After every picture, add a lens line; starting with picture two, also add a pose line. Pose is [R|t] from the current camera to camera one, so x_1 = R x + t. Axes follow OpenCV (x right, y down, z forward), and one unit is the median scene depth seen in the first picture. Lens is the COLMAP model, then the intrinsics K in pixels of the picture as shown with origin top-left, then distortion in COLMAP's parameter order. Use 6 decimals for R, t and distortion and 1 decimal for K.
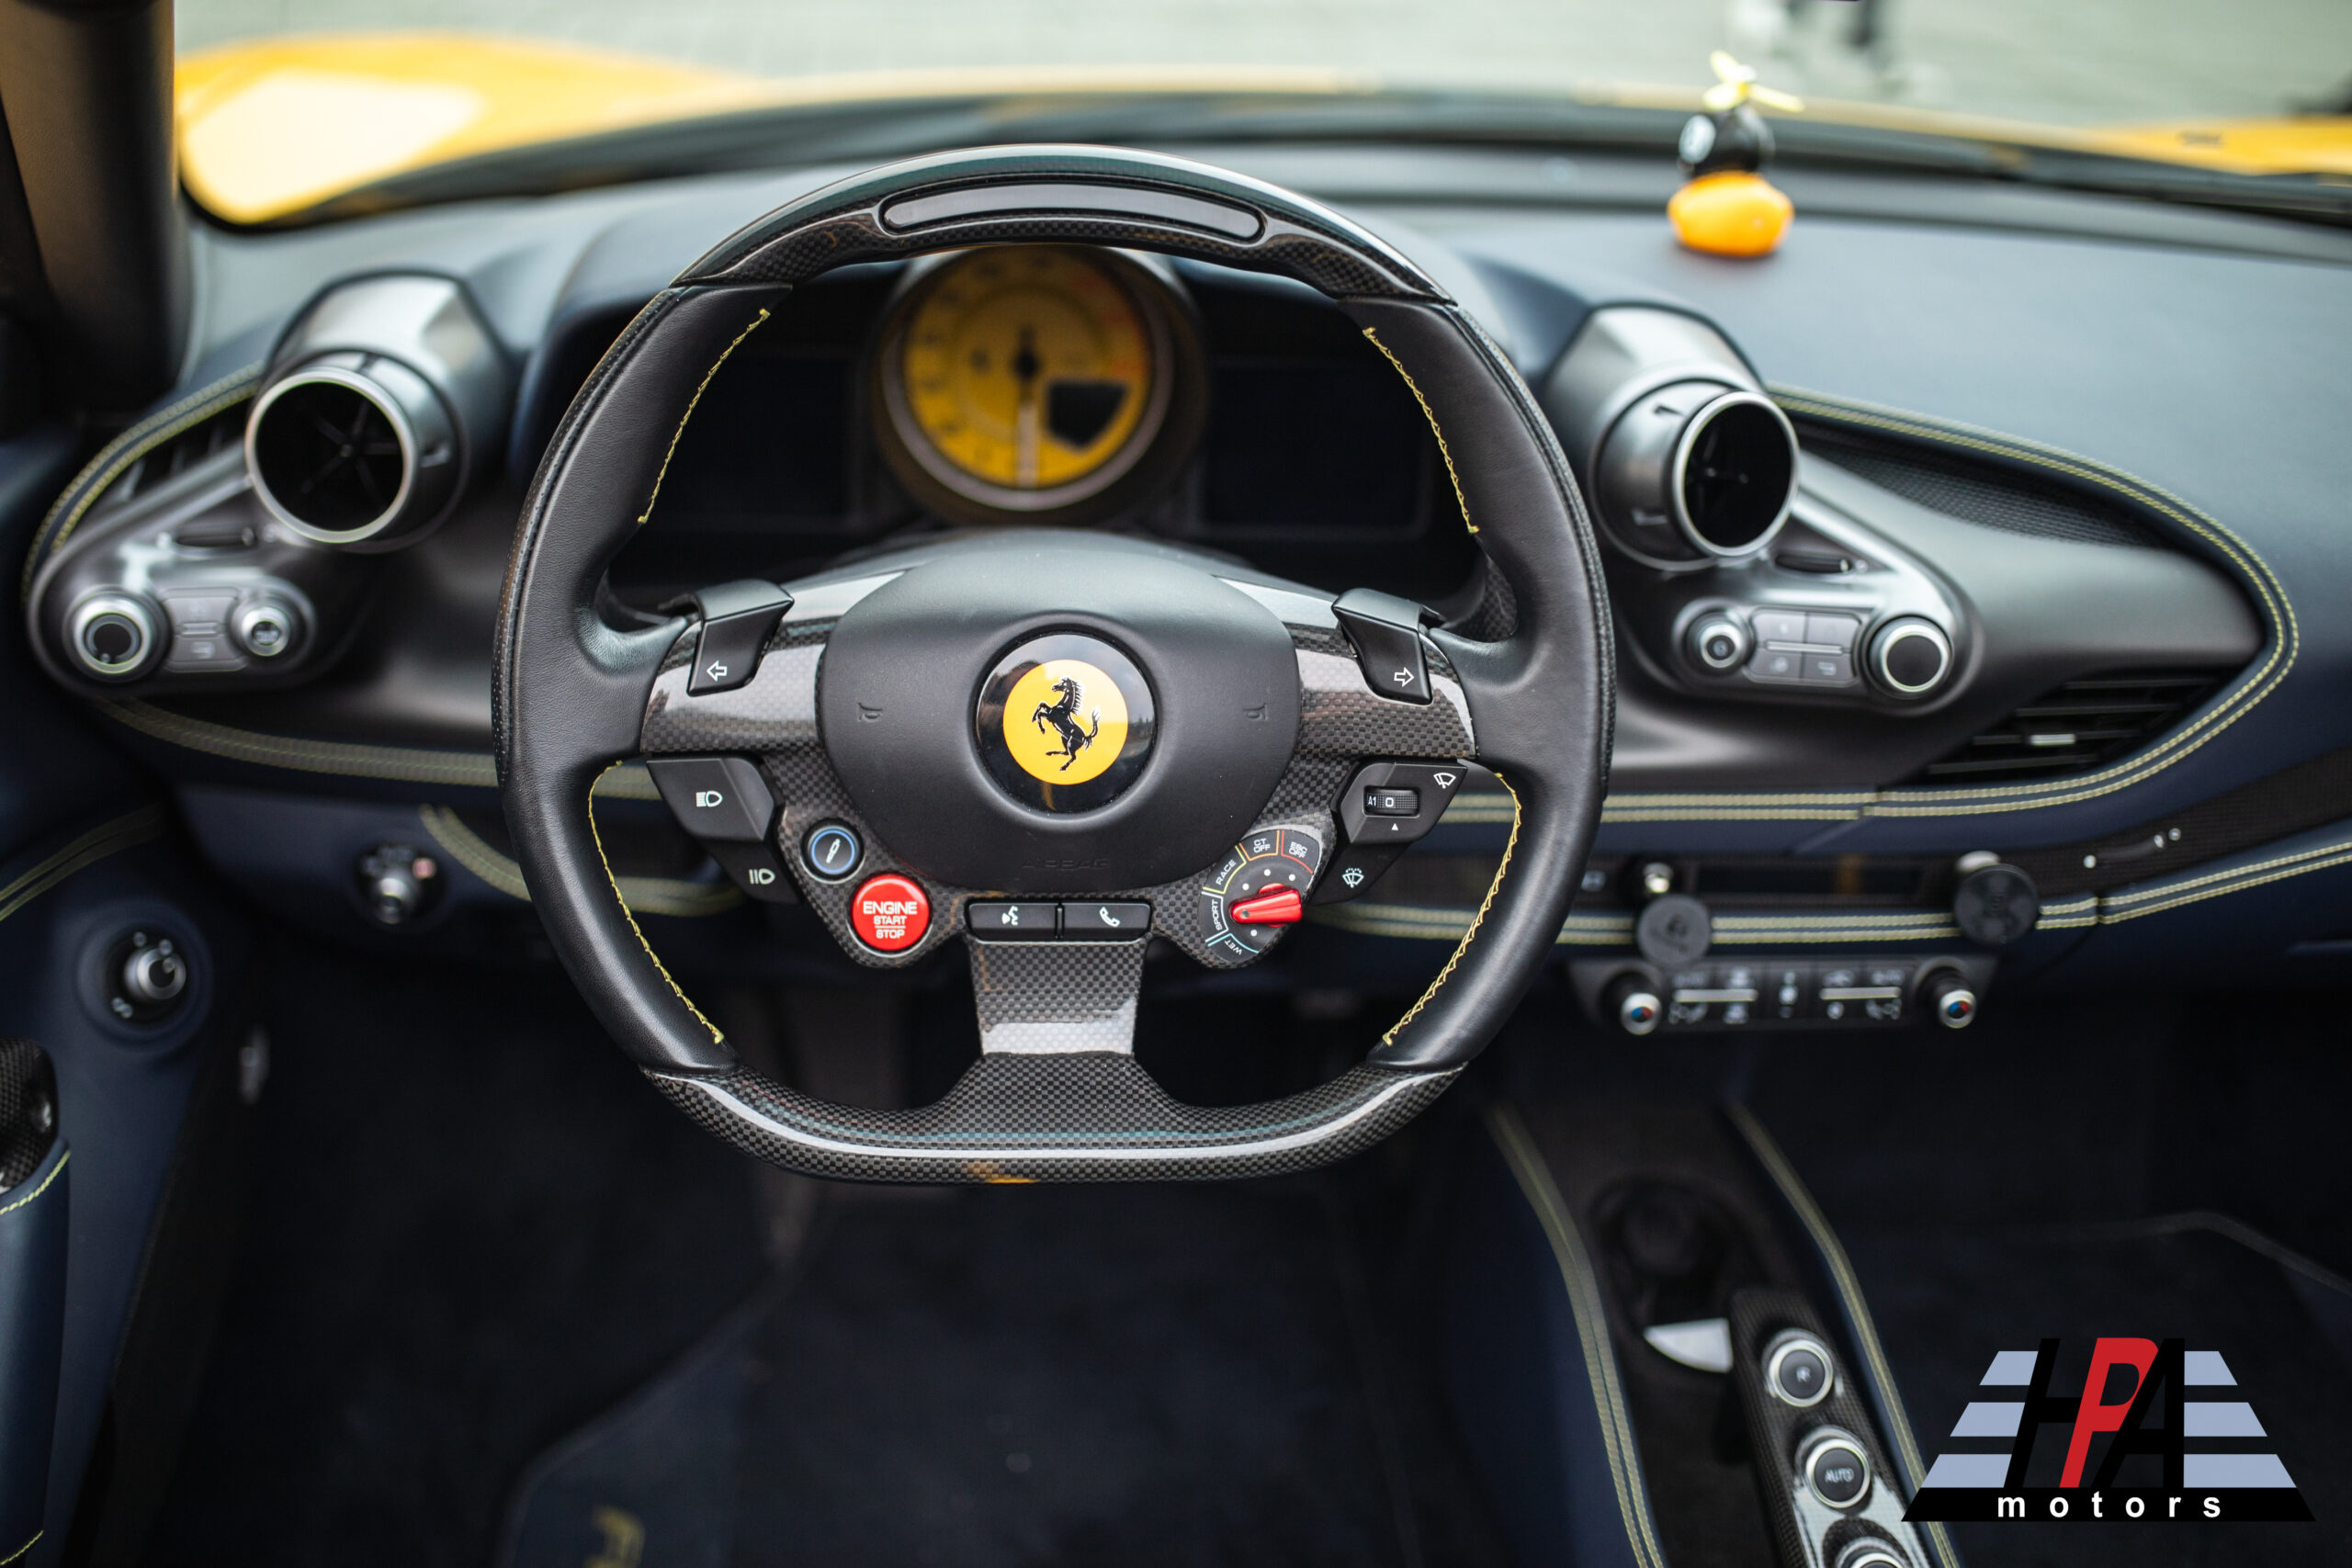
lens RADIAL K [[2243.0, 0, 1176.0], [0, 2243.0, 784.0], [0, 0, 1]] dist [-0.059248, 0.078086]
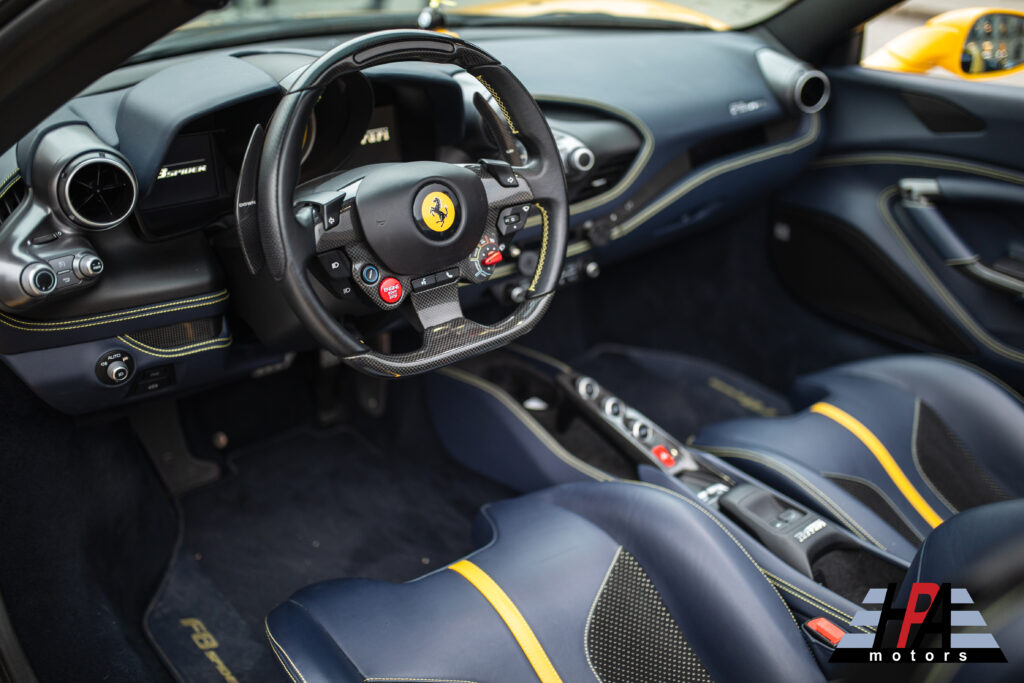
lens RADIAL K [[976.6, 0, 512.0], [0, 976.6, 341.5], [0, 0, 1]] dist [-0.059248, 0.078086]
pose [[0.809315, -0.282214, 0.515135, -0.685575], [0.271801, 0.957403, 0.097489, 0.039451], [-0.520704, 0.061115, 0.851547, -0.198277]]
